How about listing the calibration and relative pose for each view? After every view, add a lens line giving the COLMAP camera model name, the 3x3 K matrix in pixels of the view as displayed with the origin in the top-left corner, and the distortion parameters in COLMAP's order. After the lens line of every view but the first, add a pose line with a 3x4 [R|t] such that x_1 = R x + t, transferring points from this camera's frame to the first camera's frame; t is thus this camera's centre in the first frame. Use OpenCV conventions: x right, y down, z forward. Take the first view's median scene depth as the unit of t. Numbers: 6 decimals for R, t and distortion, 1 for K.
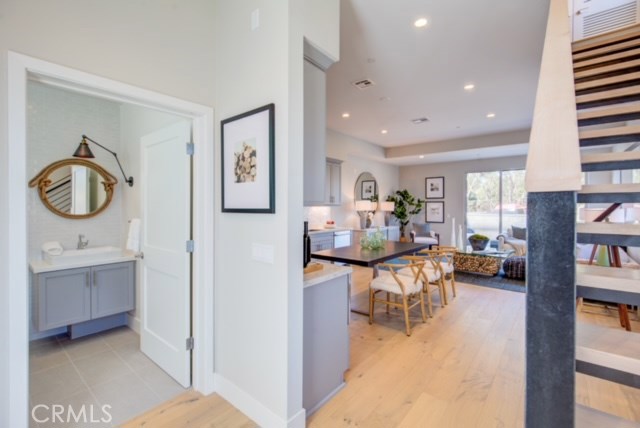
lens RADIAL K [[294.8, 0, 319.5], [0, 294.8, 210.4], [0, 0, 1]] dist [0.004540, 0.000218]
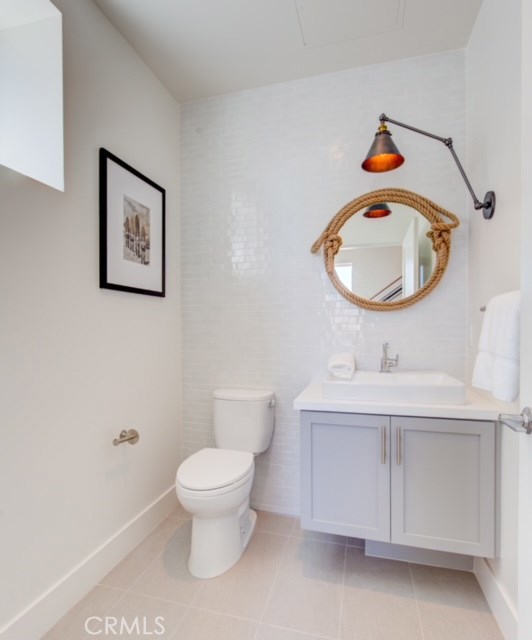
lens RADIAL K [[349.0, 0, 261.7], [0, 349.0, 333.0], [0, 0, 1]] dist [-0.003506, 0.000068]
pose [[0.397389, -0.000171, -0.917650, -0.374648], [-0.007156, 0.999969, -0.003286, 0.072161], [0.917622, 0.007873, 0.397375, 0.604240]]
